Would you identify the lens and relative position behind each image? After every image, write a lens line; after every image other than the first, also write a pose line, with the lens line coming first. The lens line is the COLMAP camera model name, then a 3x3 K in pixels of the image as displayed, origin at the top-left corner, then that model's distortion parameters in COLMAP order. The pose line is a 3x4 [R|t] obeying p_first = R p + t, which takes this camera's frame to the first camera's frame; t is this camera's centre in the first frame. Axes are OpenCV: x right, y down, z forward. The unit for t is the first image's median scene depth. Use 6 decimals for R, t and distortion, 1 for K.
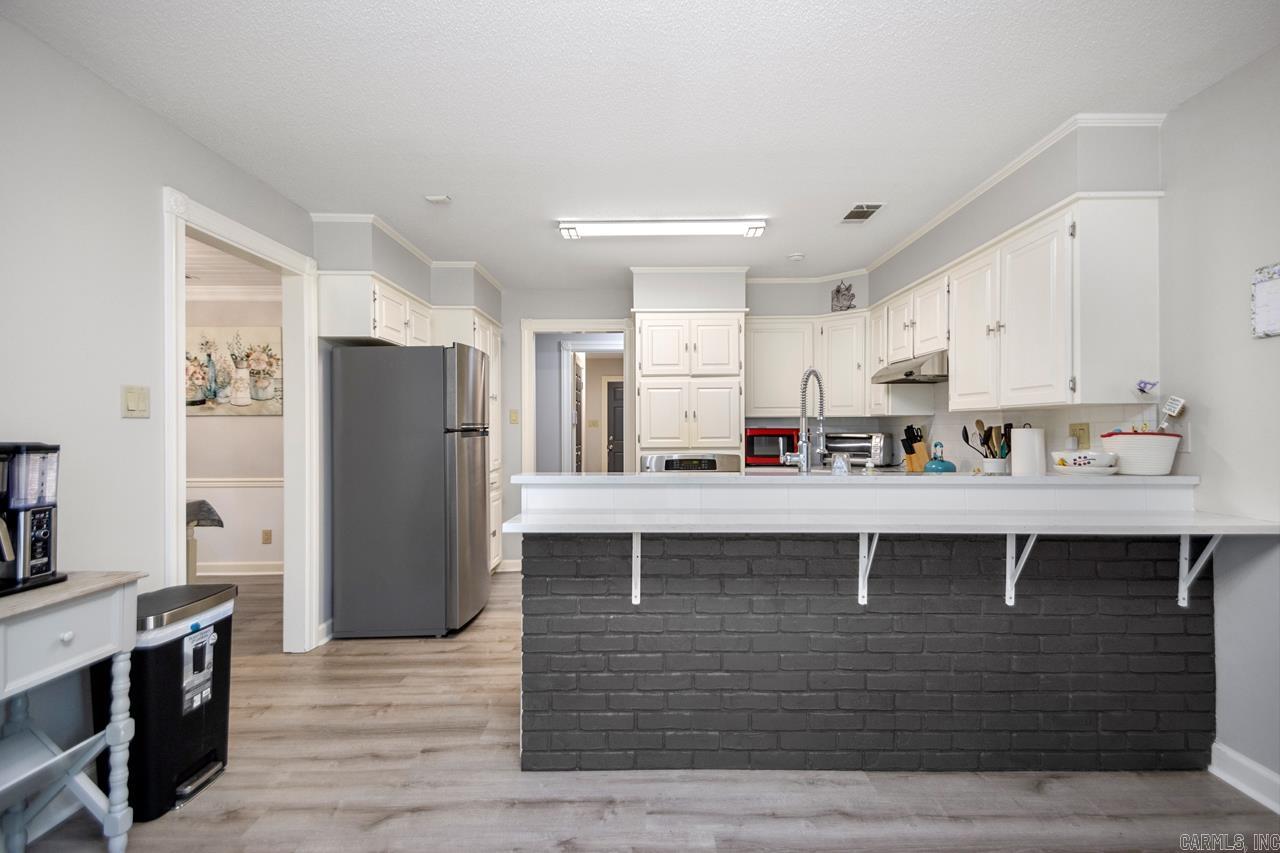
lens RADIAL K [[591.5, 0, 652.0], [0, 591.5, 427.5], [0, 0, 1]] dist [0.017737, -0.010046]
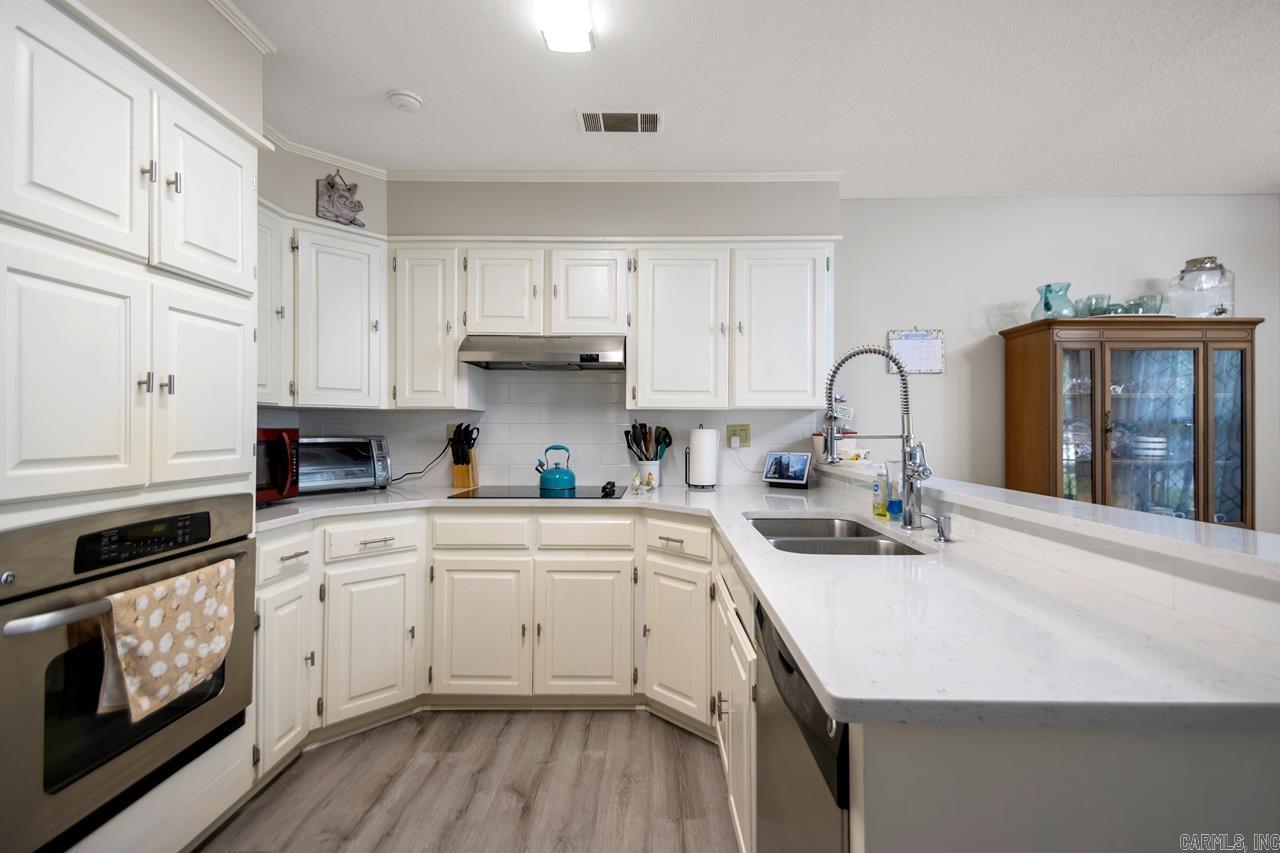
lens RADIAL K [[591.5, 0, 659.6], [0, 591.5, 429.4], [0, 0, 1]] dist [0.017737, -0.010046]
pose [[0.003719, 0.004243, 0.999984, -0.517420], [-0.001952, 0.999989, -0.004236, 0.008126], [-0.999991, -0.001937, 0.003727, 1.418053]]
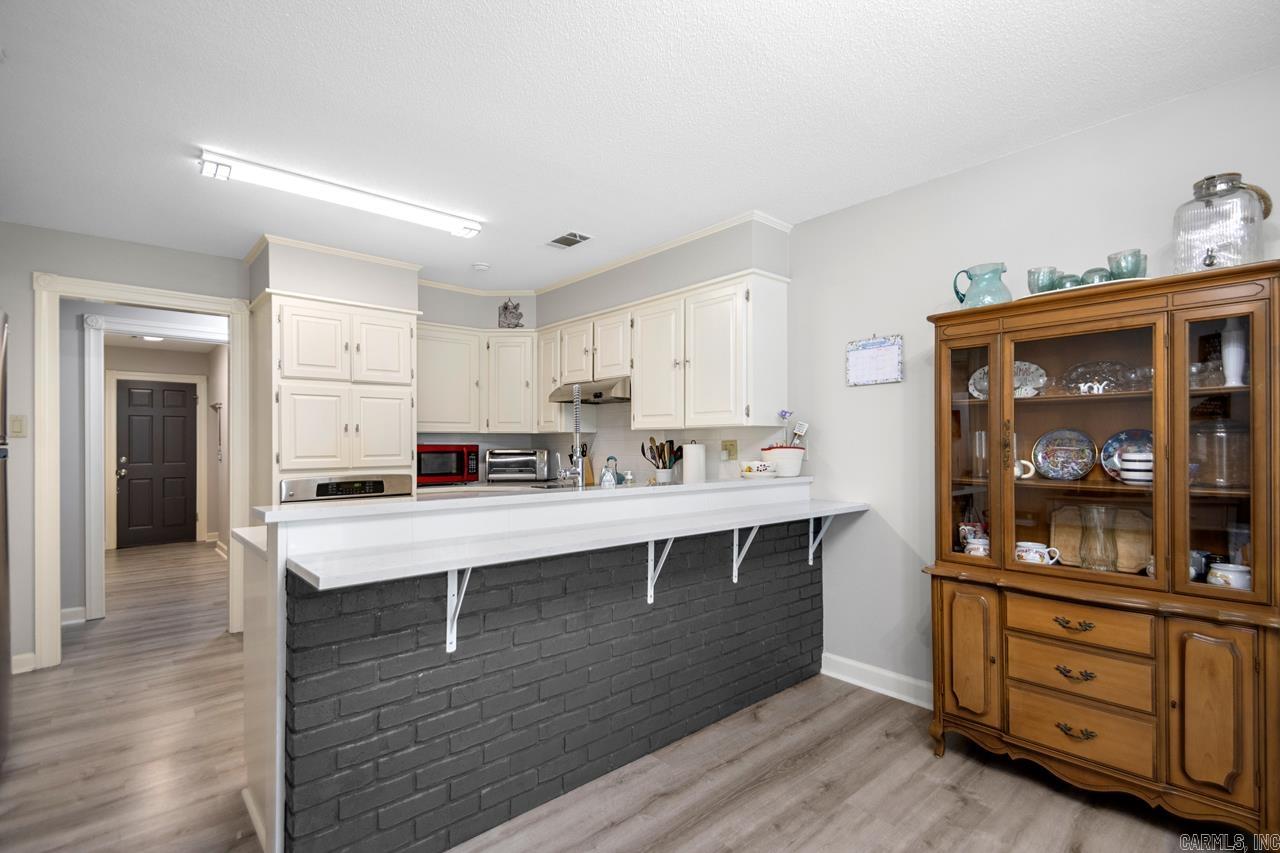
lens RADIAL K [[591.5, 0, 662.4], [0, 591.5, 445.2], [0, 0, 1]] dist [0.017737, -0.010046]
pose [[0.734547, -0.000521, 0.678558, -0.358050], [-0.000181, 1.000000, 0.000964, 0.003051], [-0.678558, -0.000831, 0.734546, 0.168104]]
